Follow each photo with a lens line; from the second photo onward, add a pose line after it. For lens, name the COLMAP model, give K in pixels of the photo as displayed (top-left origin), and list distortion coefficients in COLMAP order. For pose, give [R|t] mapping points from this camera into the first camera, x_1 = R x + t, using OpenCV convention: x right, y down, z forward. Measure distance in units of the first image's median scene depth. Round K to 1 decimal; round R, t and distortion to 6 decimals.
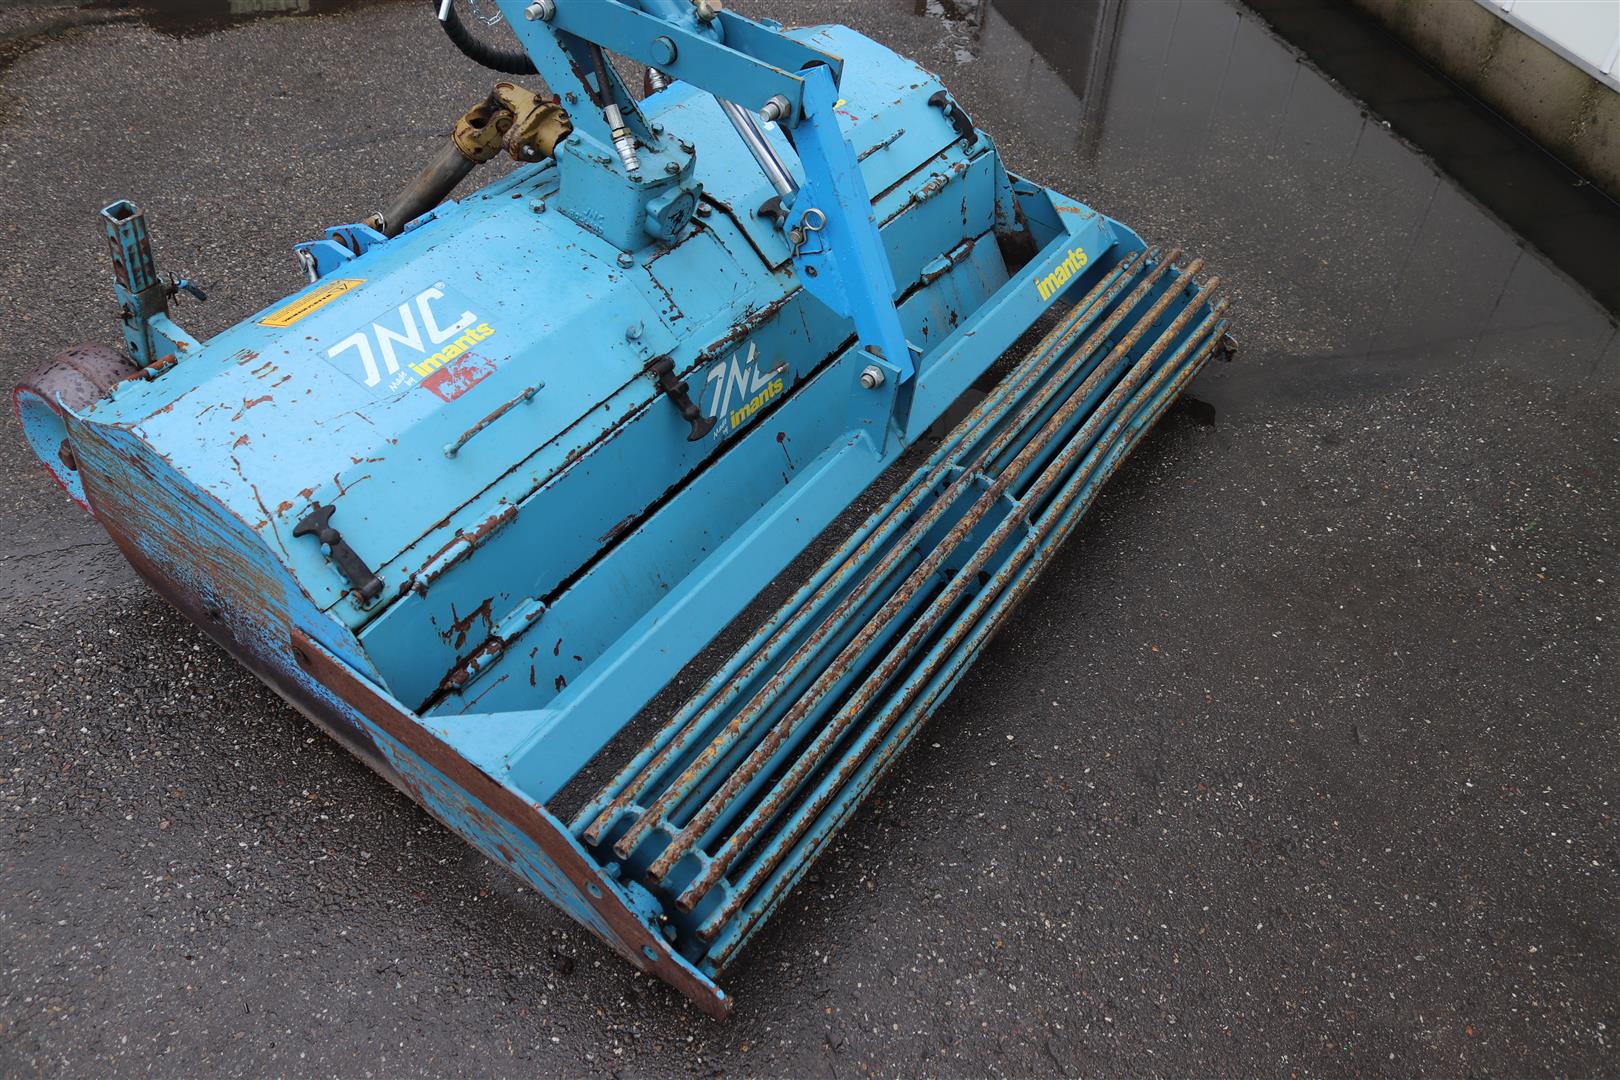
lens RADIAL K [[1373.0, 0, 810.0], [0, 1373.0, 540.0], [0, 0, 1]] dist [-0.098206, -0.001269]
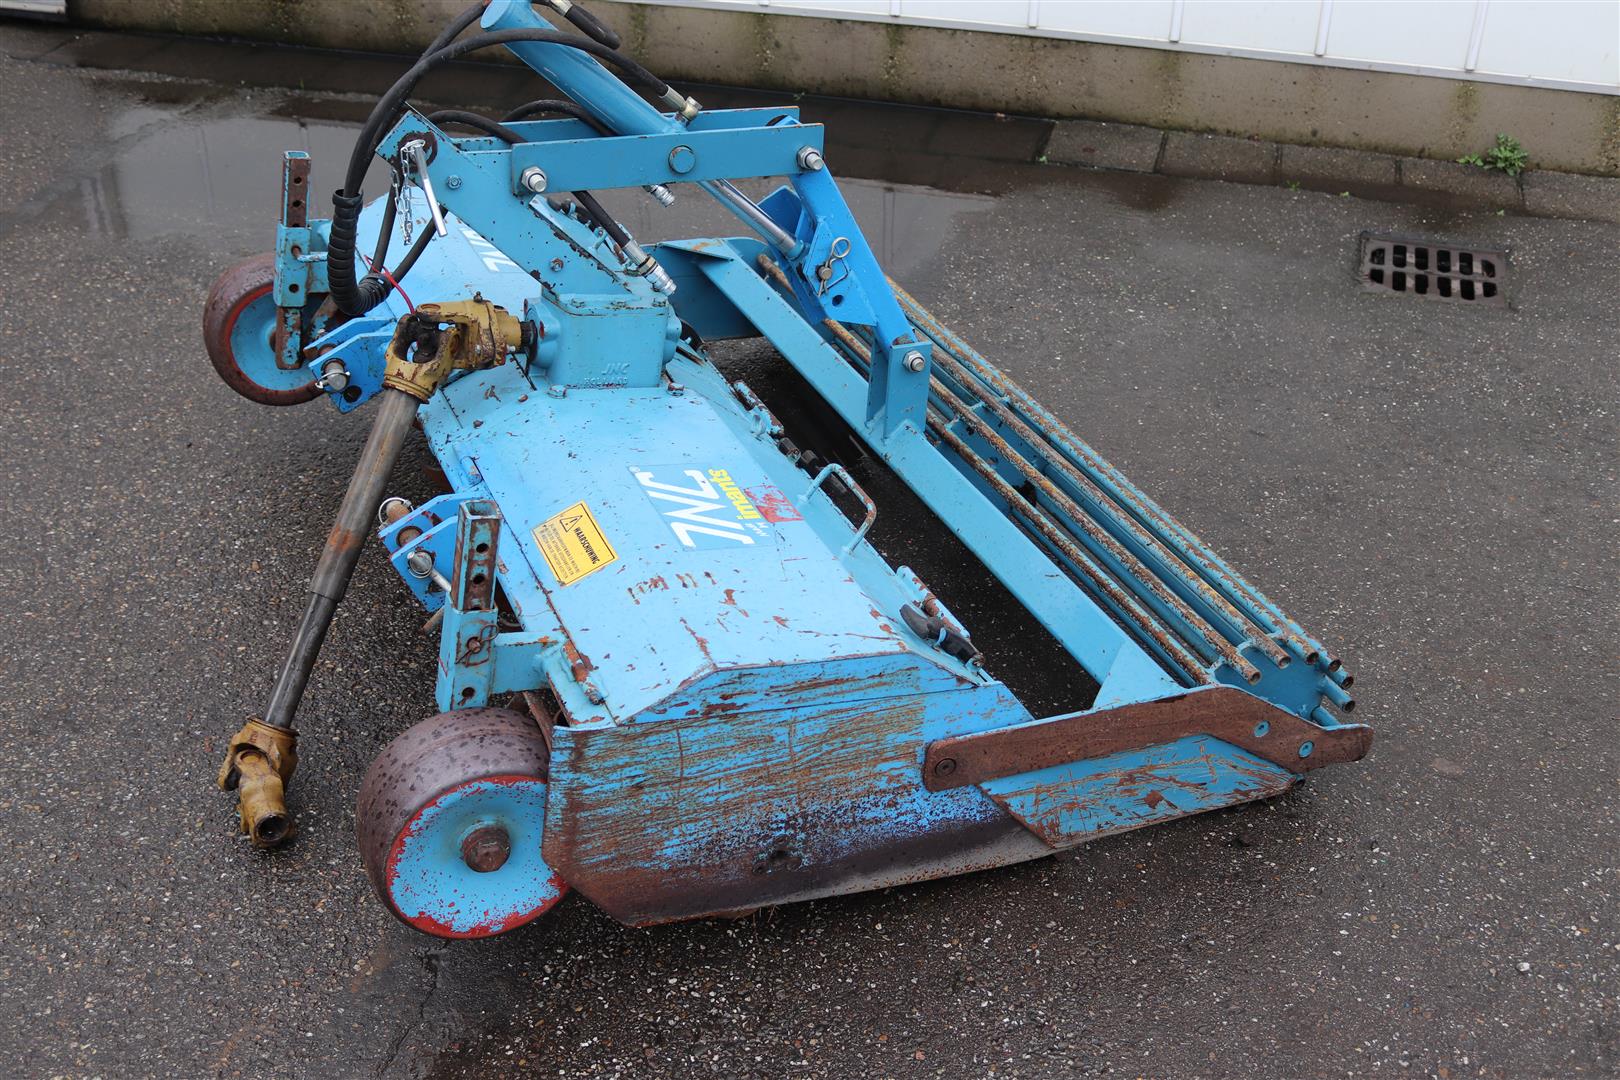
lens RADIAL K [[1789.2, 0, 810.0], [0, 1789.2, 540.0], [0, 0, 1]] dist [-0.127223, 0.164592]
pose [[0.550287, -0.494216, 0.673004, -1.126848], [0.603687, 0.792324, 0.088229, -0.199058], [-0.576841, 0.357733, 0.734358, 0.062851]]
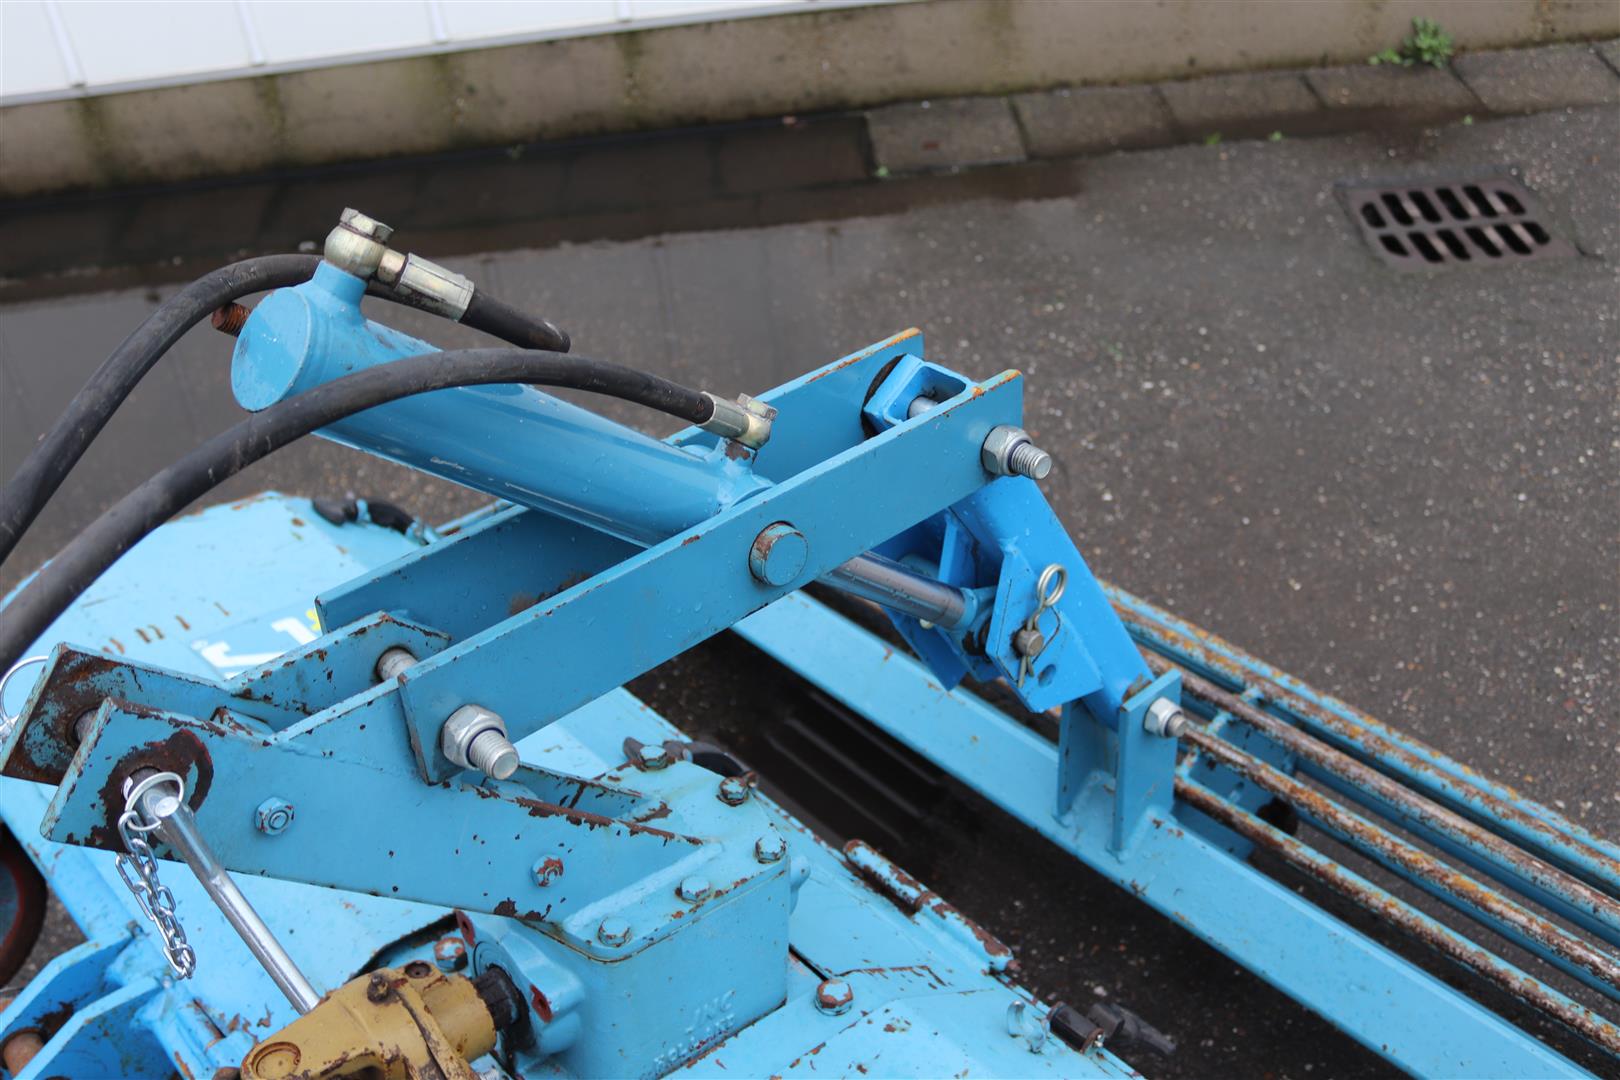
lens RADIAL K [[1664.1, 0, 810.0], [0, 1664.1, 540.0], [0, 0, 1]] dist [-0.148051, 0.184463]
pose [[0.251927, -0.640637, 0.725339, -0.495133], [0.748673, 0.603944, 0.273387, -0.512519], [-0.613206, 0.474168, 0.631777, 0.676324]]
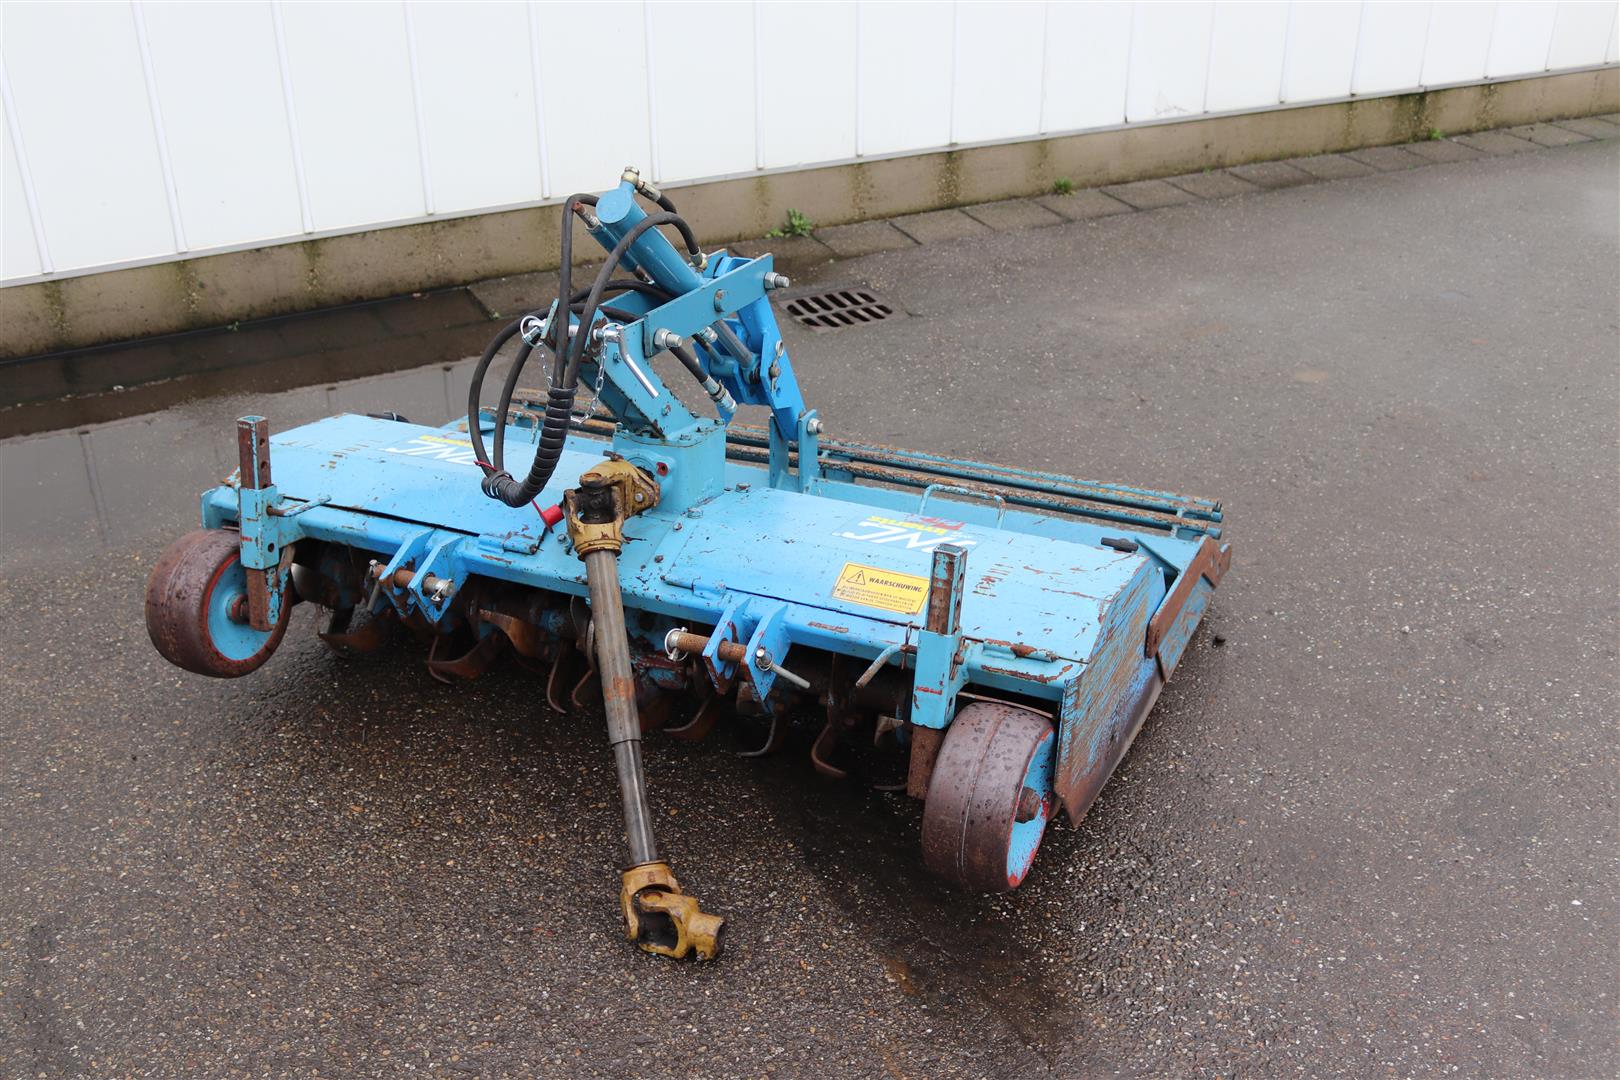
lens RADIAL K [[1606.7, 0, 811.7], [0, 1606.7, 580.9], [0, 0, 1]] dist [-0.135114, 0.133421]
pose [[-0.154958, -0.533387, 0.831557, -1.524276], [0.689211, 0.544687, 0.477812, -0.890584], [-0.707797, 0.647158, 0.283212, 0.706846]]
